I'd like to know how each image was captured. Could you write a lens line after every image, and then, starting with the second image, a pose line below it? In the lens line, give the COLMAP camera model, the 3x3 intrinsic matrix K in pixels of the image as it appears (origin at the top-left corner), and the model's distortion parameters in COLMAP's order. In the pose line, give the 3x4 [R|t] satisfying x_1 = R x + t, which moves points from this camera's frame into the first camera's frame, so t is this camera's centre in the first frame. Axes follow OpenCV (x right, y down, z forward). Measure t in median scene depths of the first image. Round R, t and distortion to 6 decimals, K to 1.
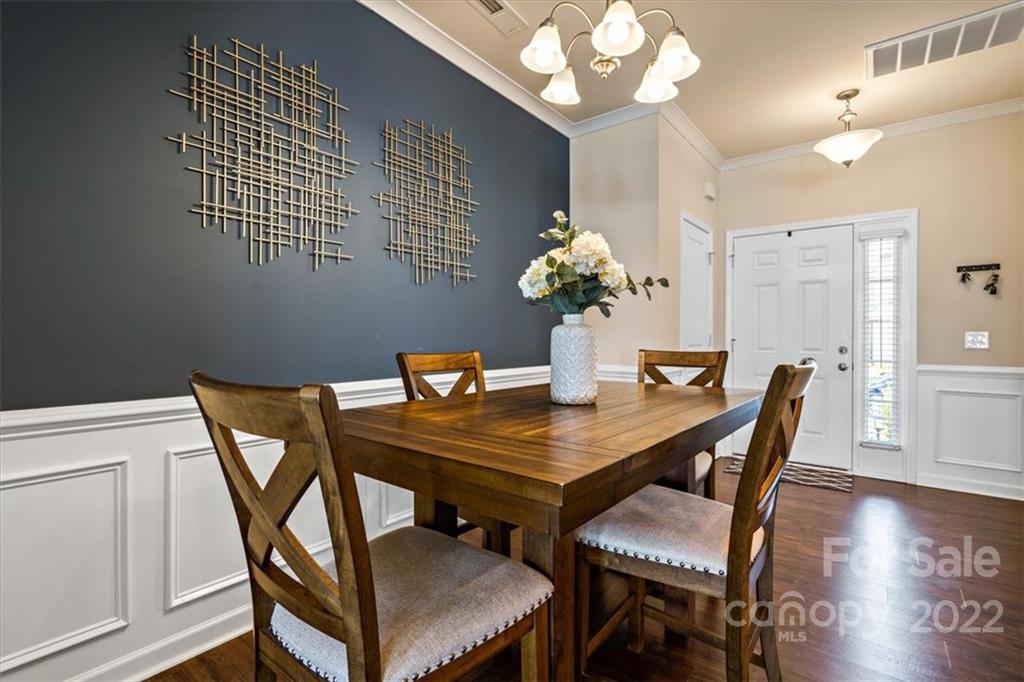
lens RADIAL K [[470.9, 0, 495.7], [0, 470.9, 336.4], [0, 0, 1]] dist [-0.001174, 0.000065]
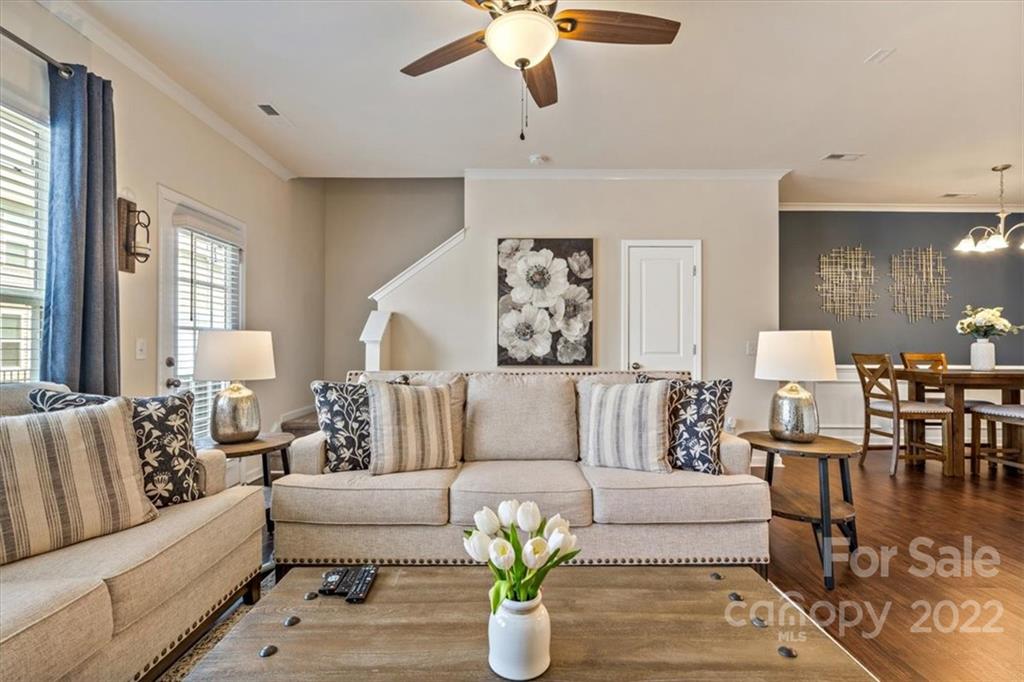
lens RADIAL K [[473.7, 0, 514.4], [0, 473.7, 343.3], [0, 0, 1]] dist [-0.004675, 0.000240]
pose [[0.643275, -0.008551, -0.765588, 0.453453], [0.000109, 0.999939, -0.011077, 0.008635], [0.765636, 0.007042, 0.643236, -2.504613]]
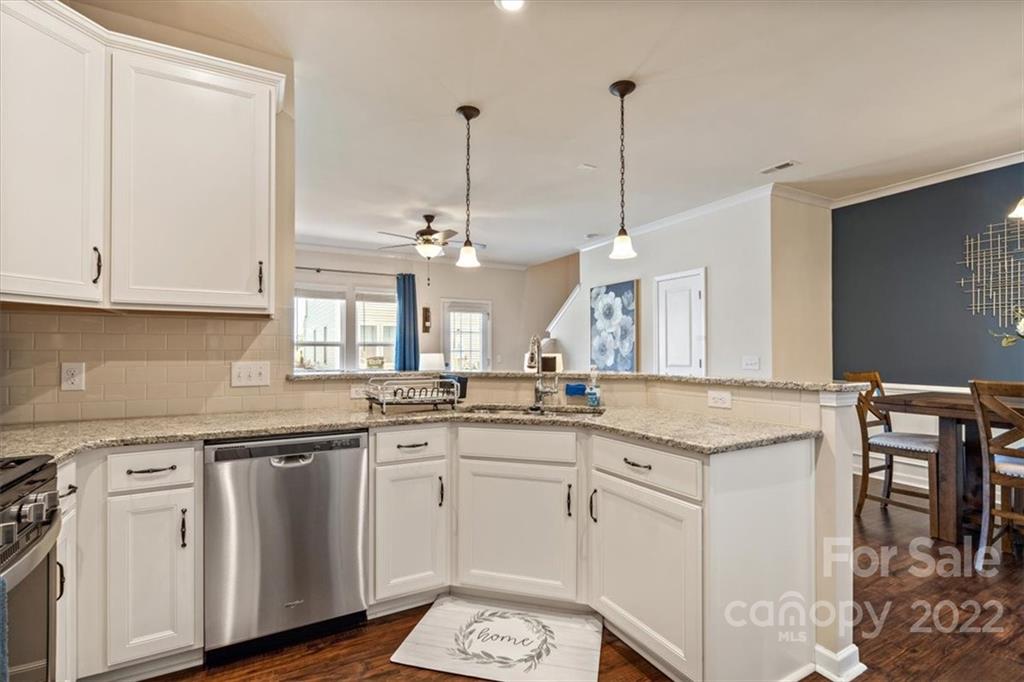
lens RADIAL K [[476.9, 0, 514.6], [0, 476.9, 348.2], [0, 0, 1]] dist [-0.001344, -0.001269]
pose [[-0.359627, -0.013484, -0.932999, 2.226766], [-0.001543, 0.999903, -0.013856, -0.033899], [0.933095, -0.003544, -0.359613, -0.240138]]
